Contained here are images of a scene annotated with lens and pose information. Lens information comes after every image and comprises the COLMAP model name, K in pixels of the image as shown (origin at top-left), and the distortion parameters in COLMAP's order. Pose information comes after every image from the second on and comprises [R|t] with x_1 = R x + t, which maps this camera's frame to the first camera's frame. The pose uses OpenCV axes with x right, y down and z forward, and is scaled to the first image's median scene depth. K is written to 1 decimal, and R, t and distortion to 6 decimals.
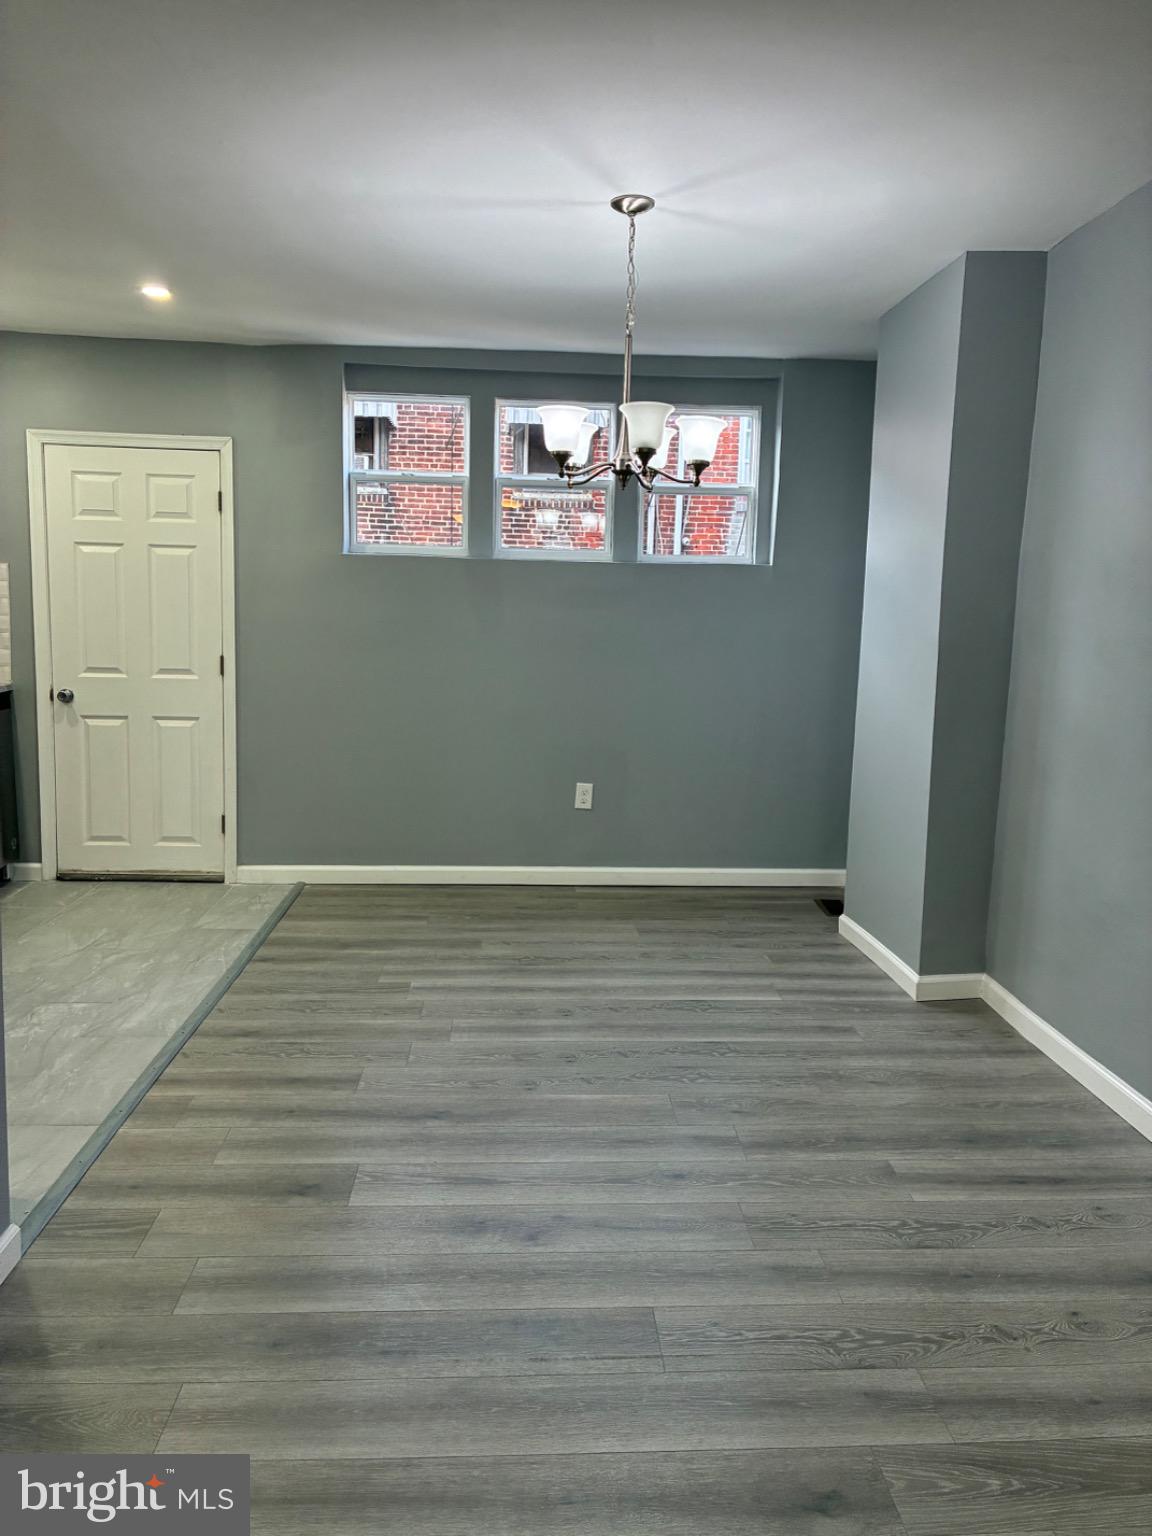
lens RADIAL K [[1153.5, 0, 576.7], [0, 1153.5, 765.4], [0, 0, 1]] dist [0.066077, -0.075544]
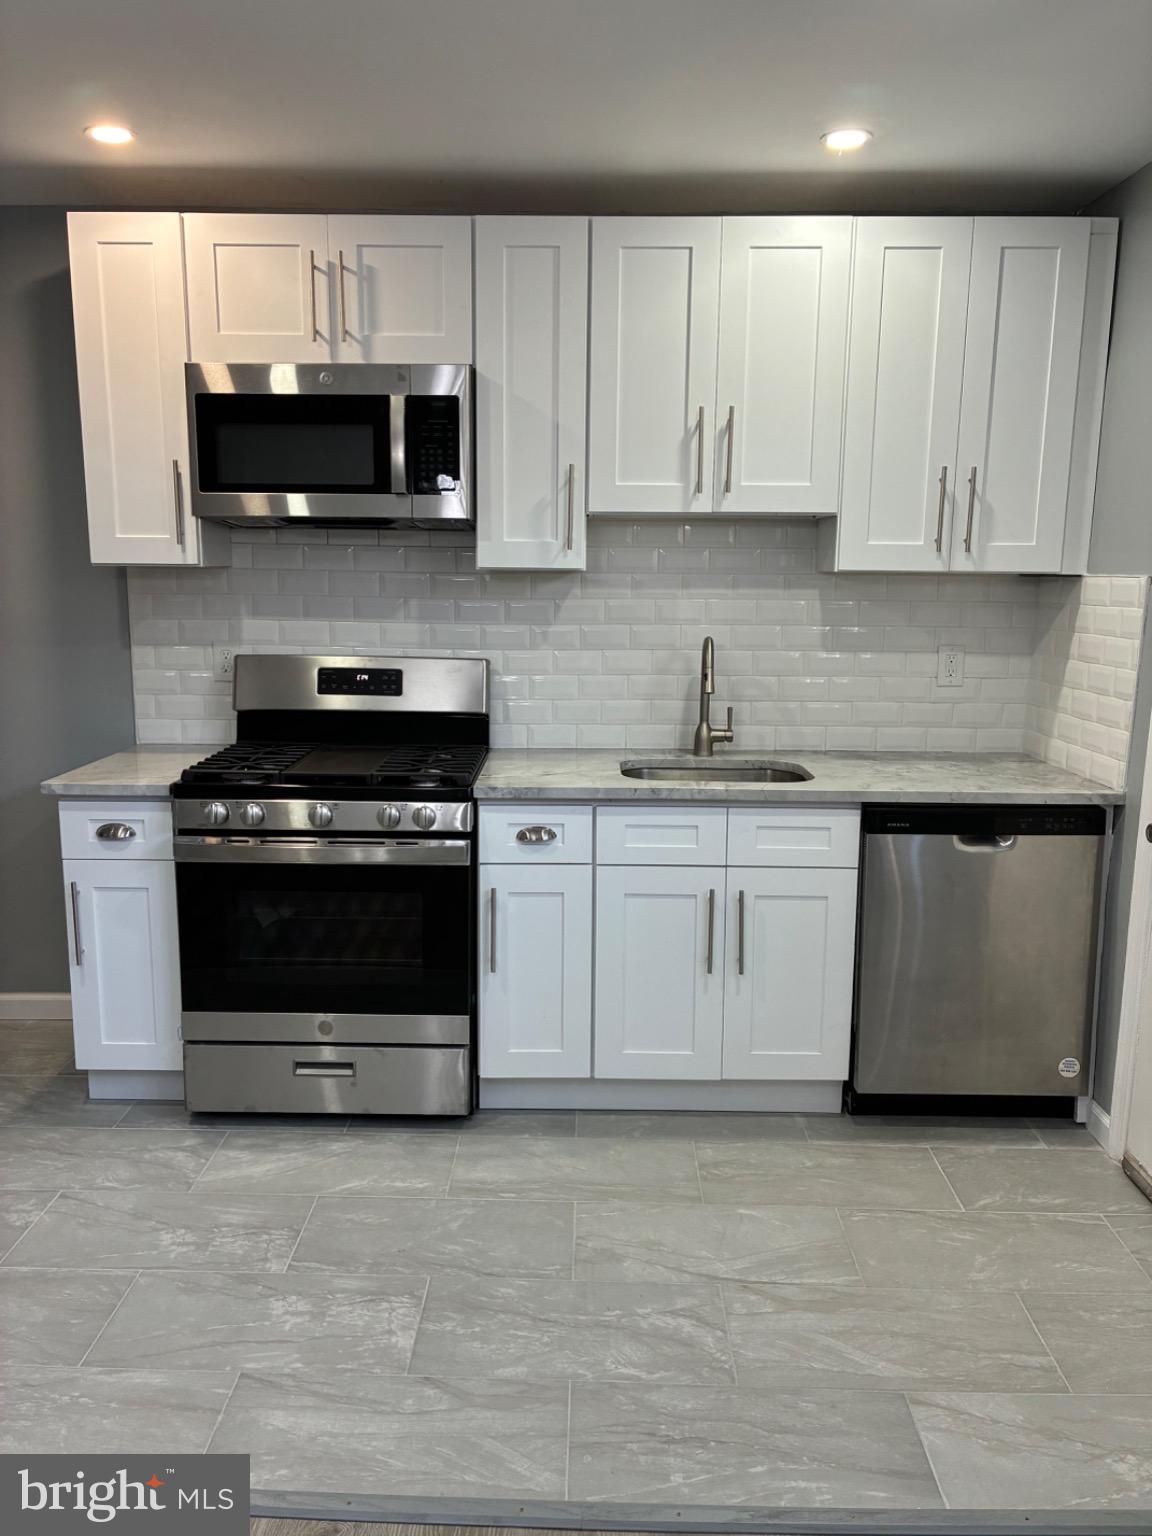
lens RADIAL K [[1153.5, 0, 562.9], [0, 1153.5, 754.3], [0, 0, 1]] dist [0.066077, -0.075544]
pose [[-0.080127, 0.129566, -0.988328, 0.111016], [-0.142246, 0.979882, 0.139991, -0.177071], [0.986583, 0.151802, -0.060084, 1.070556]]
